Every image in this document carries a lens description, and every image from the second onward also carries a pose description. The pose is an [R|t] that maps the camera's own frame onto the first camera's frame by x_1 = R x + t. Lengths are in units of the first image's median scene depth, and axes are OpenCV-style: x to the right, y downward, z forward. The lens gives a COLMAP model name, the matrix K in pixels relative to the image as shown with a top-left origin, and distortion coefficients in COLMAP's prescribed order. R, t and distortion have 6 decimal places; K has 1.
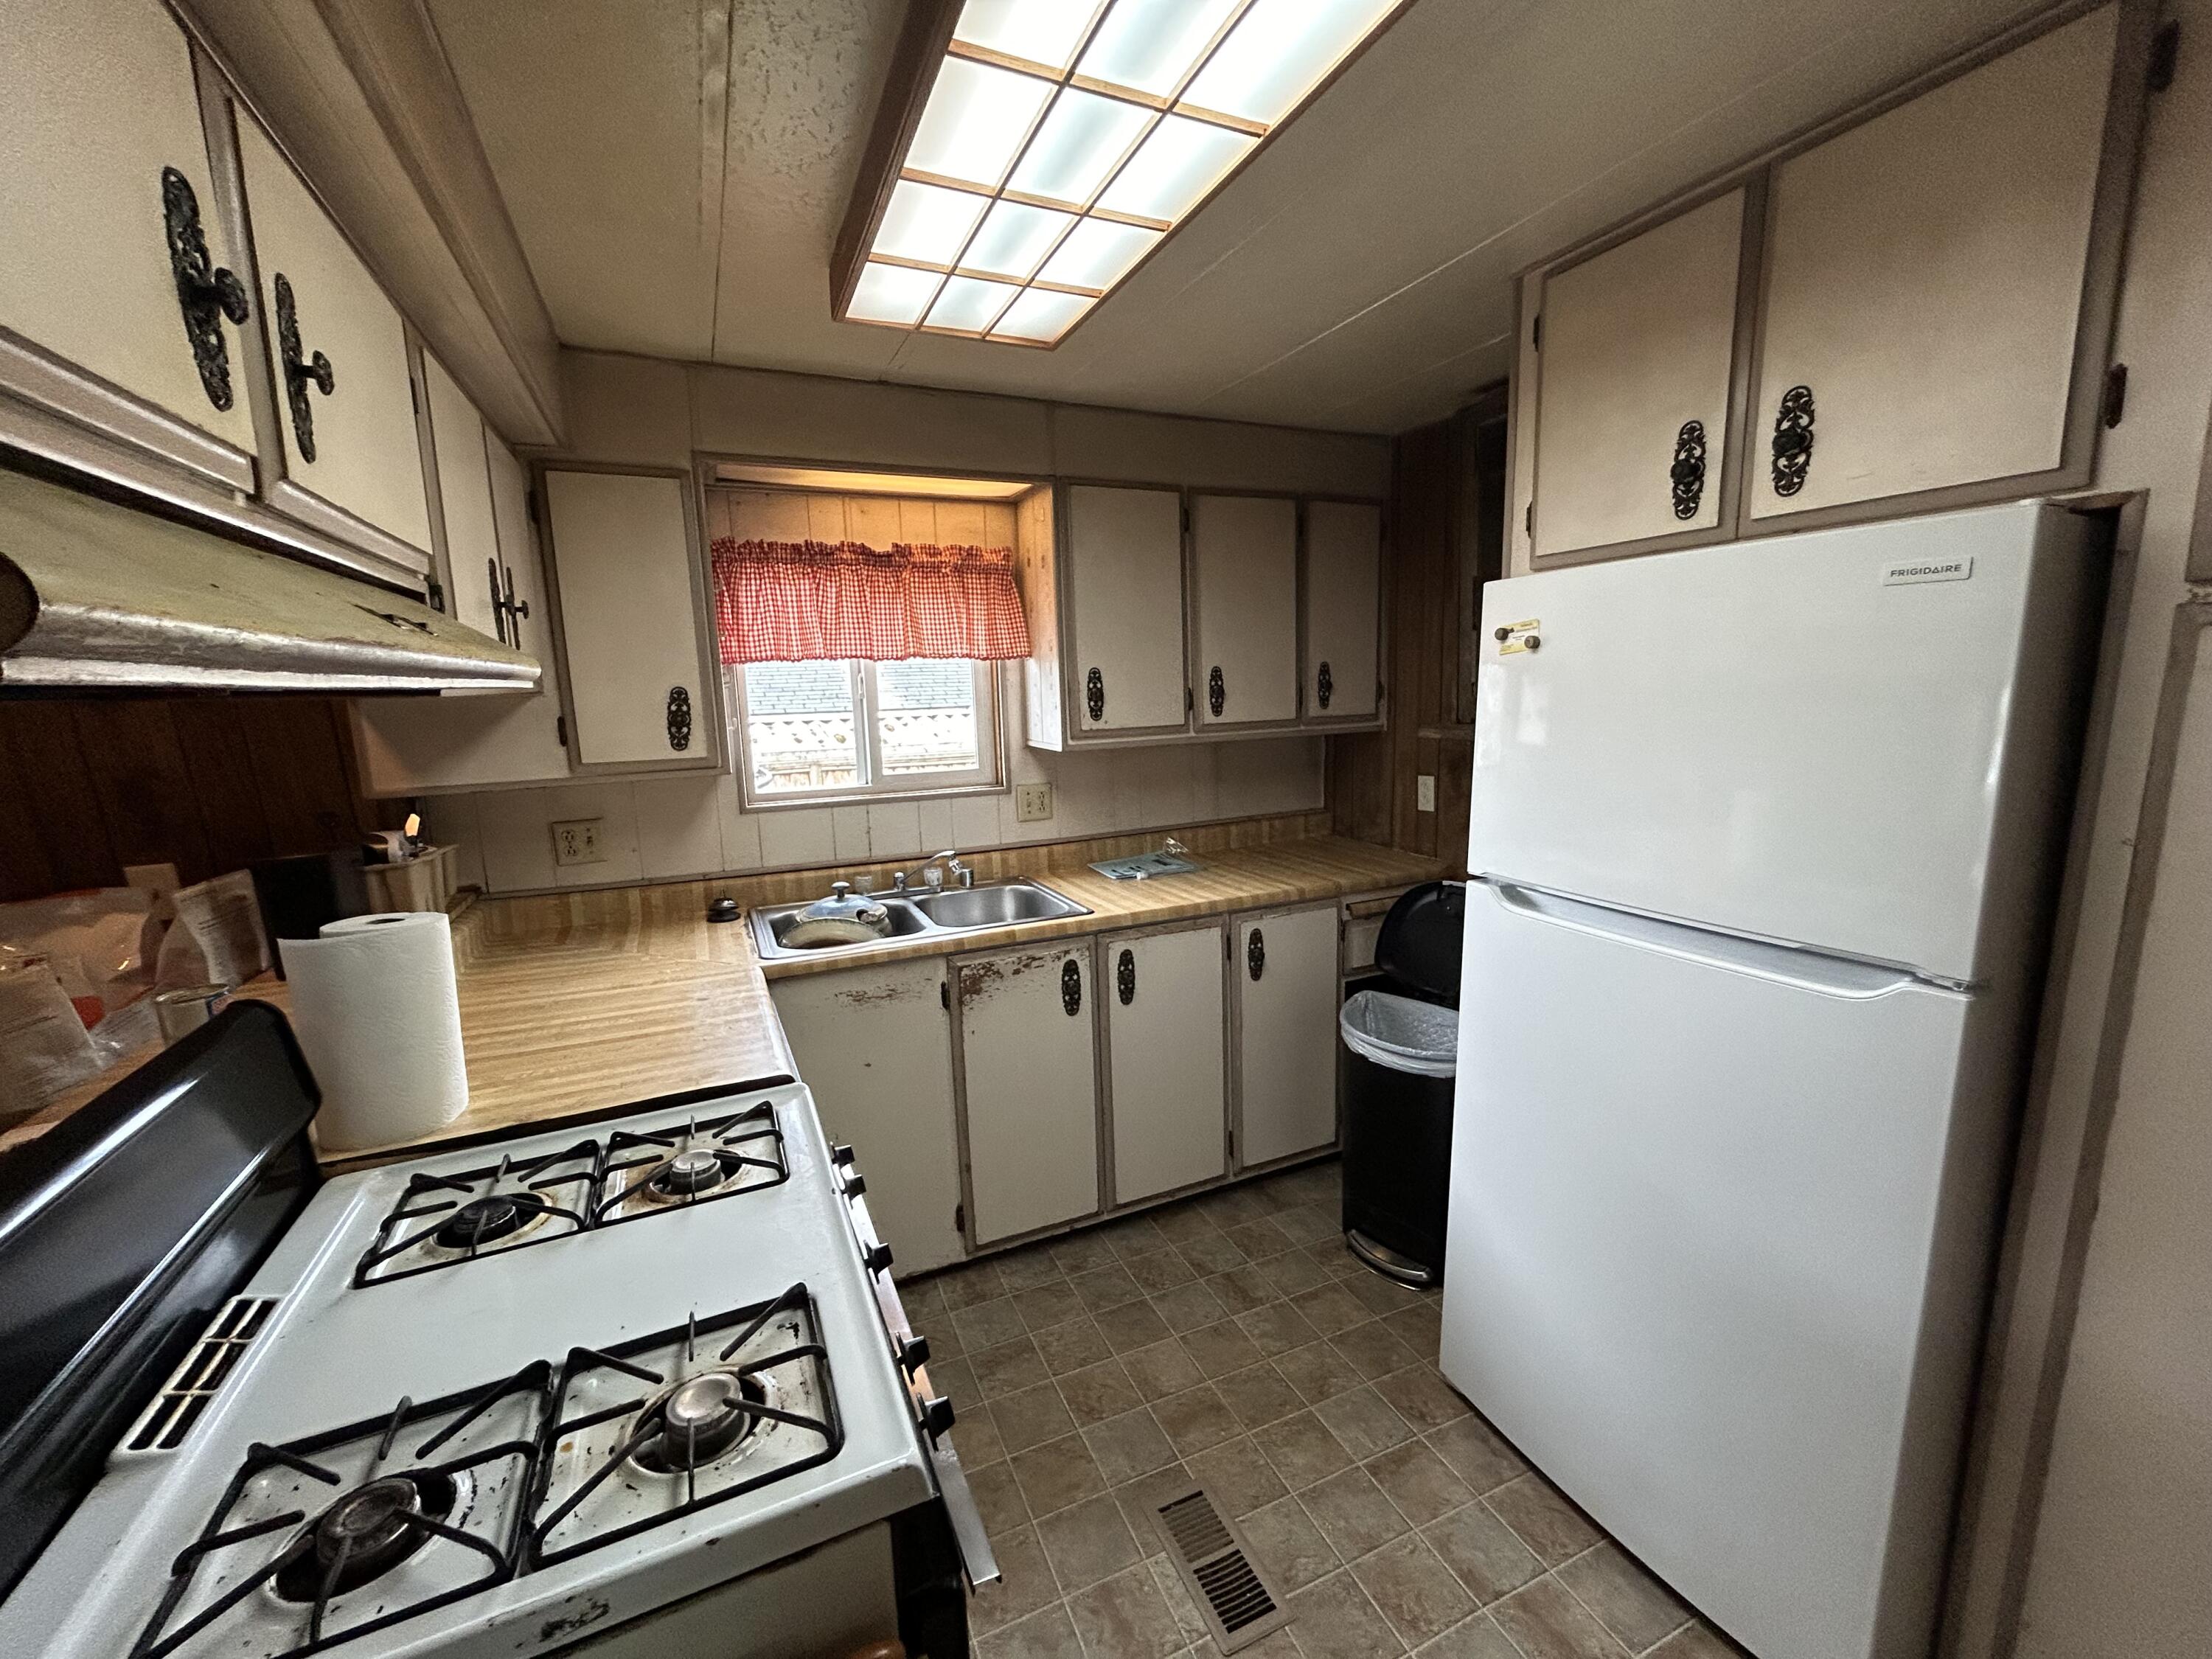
lens RADIAL K [[887.6, 0, 1106.0], [0, 887.6, 829.5], [0, 0, 1]] dist [0.000076, 0.000539]
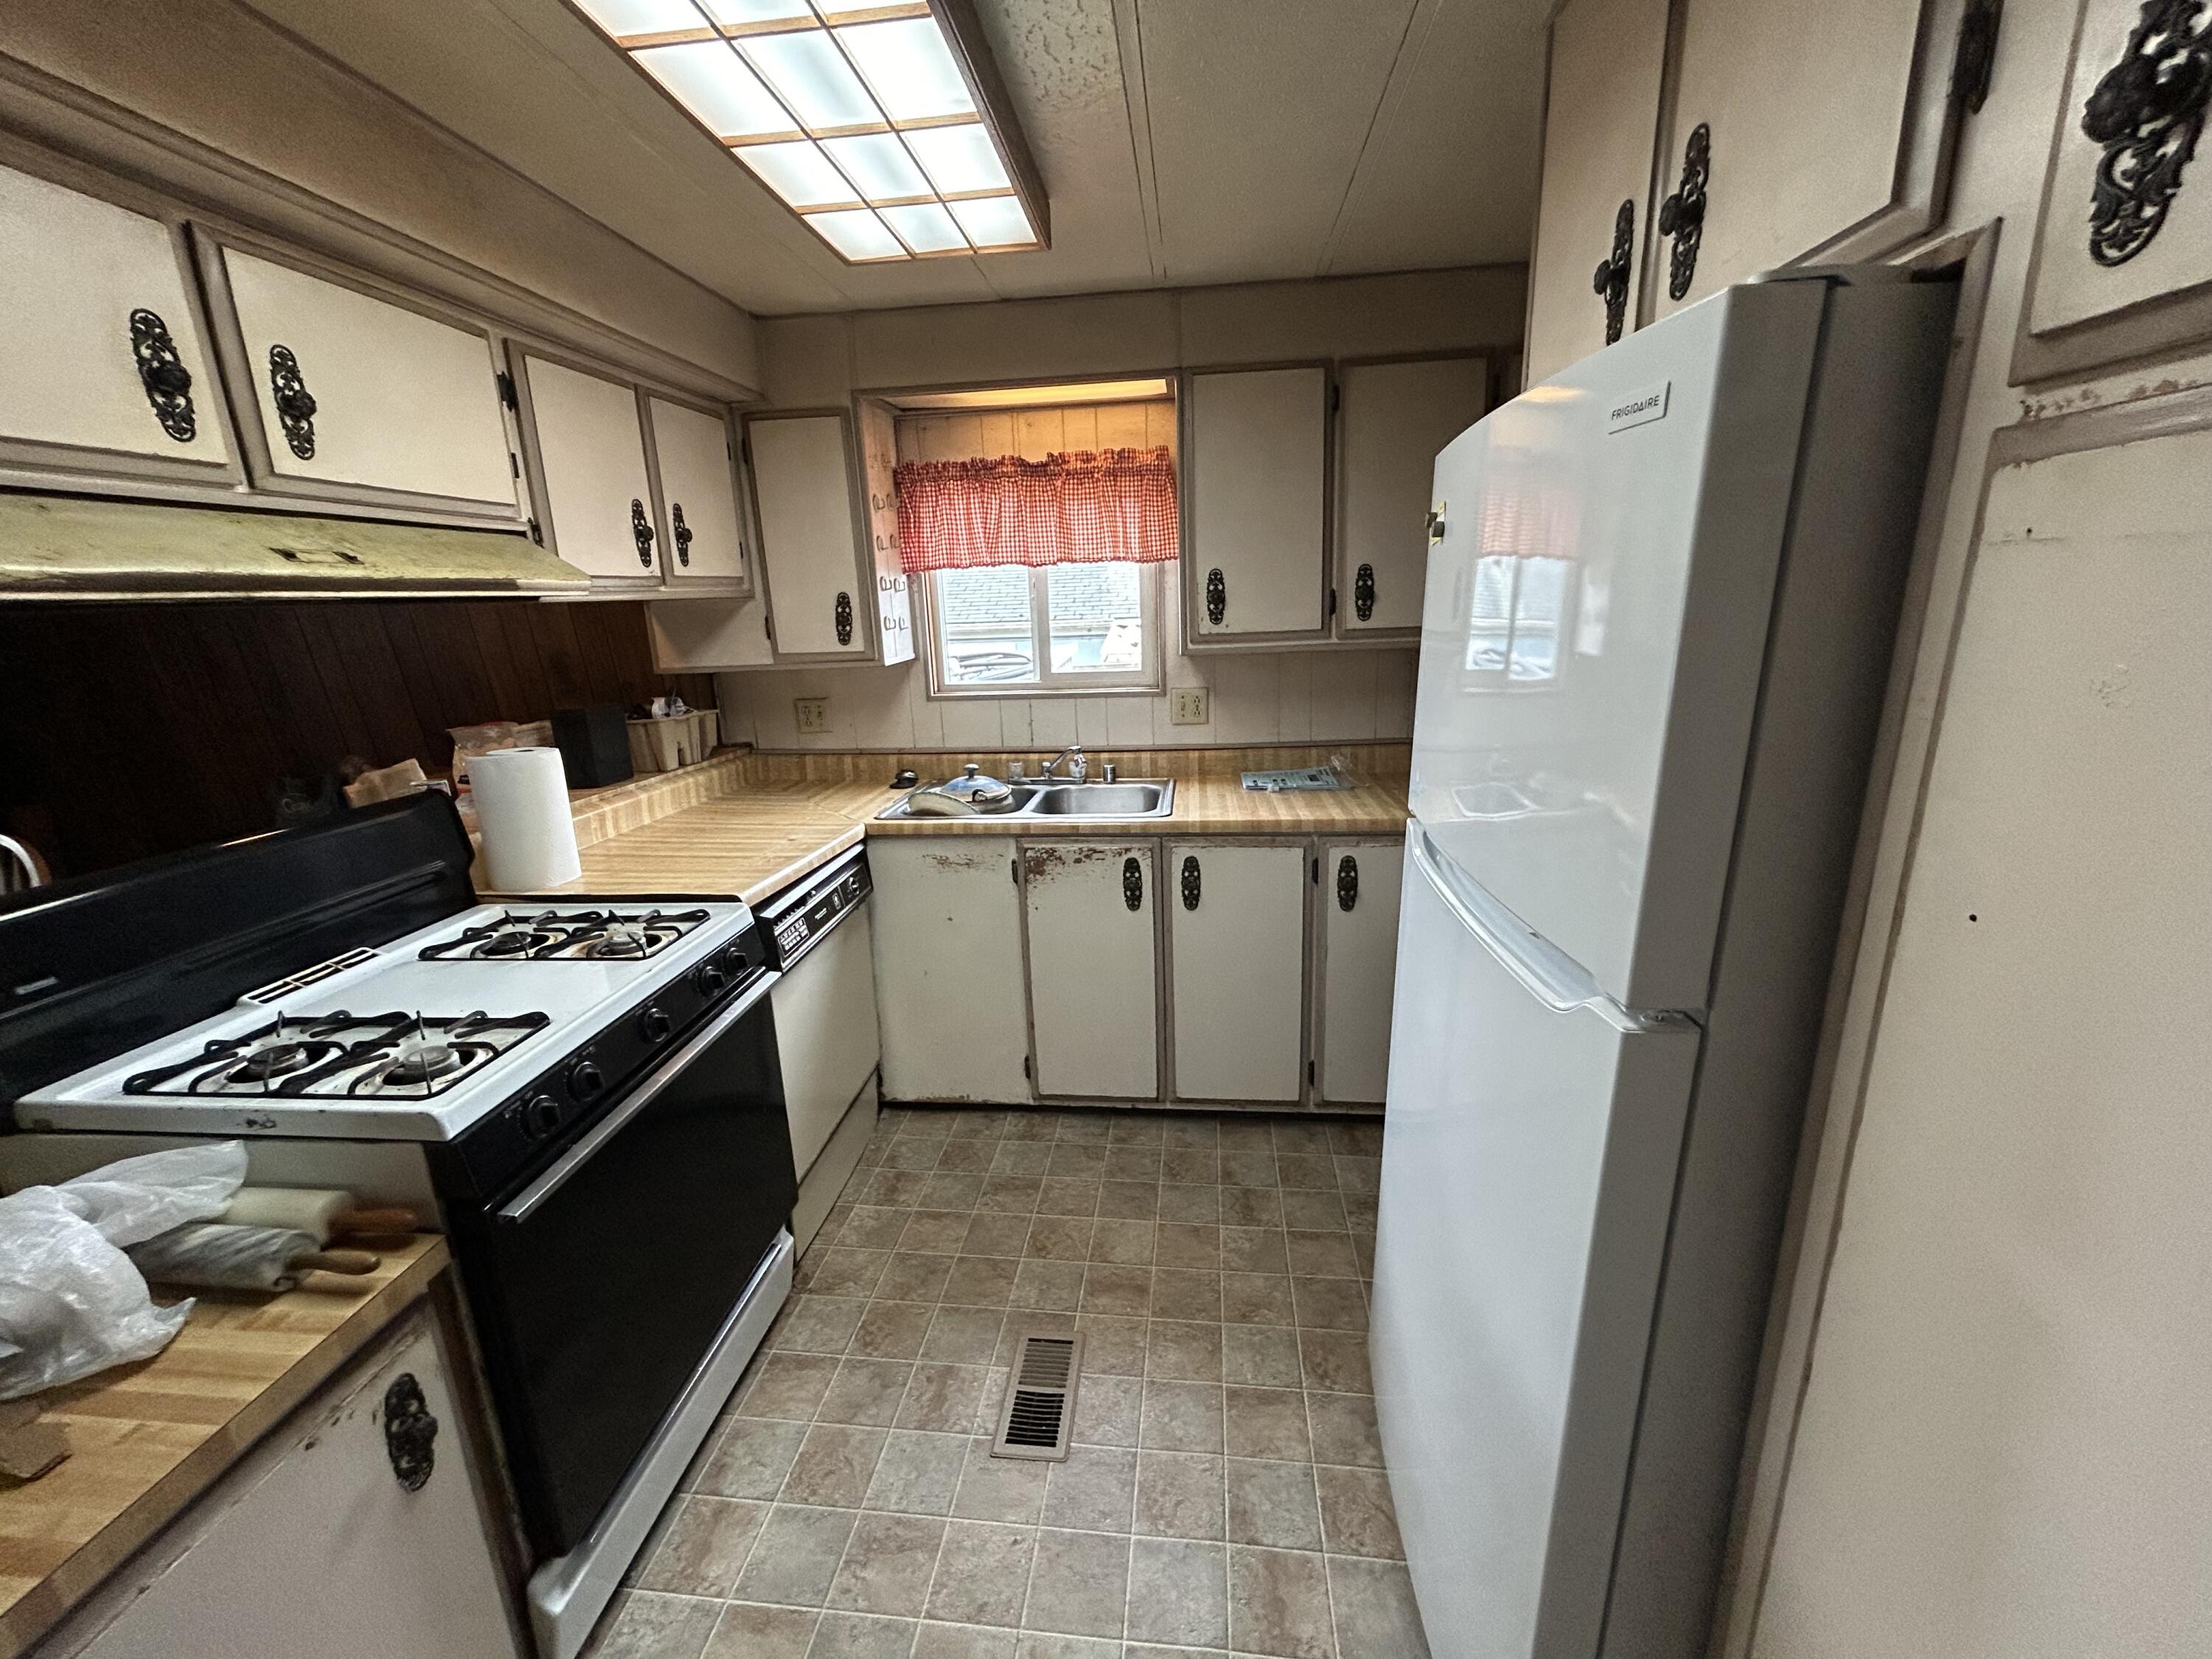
lens RADIAL K [[887.6, 0, 1106.0], [0, 887.6, 829.5], [0, 0, 1]] dist [0.000076, 0.000539]
pose [[0.863501, 0.123270, -0.489050, 0.425098], [-0.071084, 0.989738, 0.123962, -0.012291], [0.499312, -0.072278, 0.863402, 0.084999]]
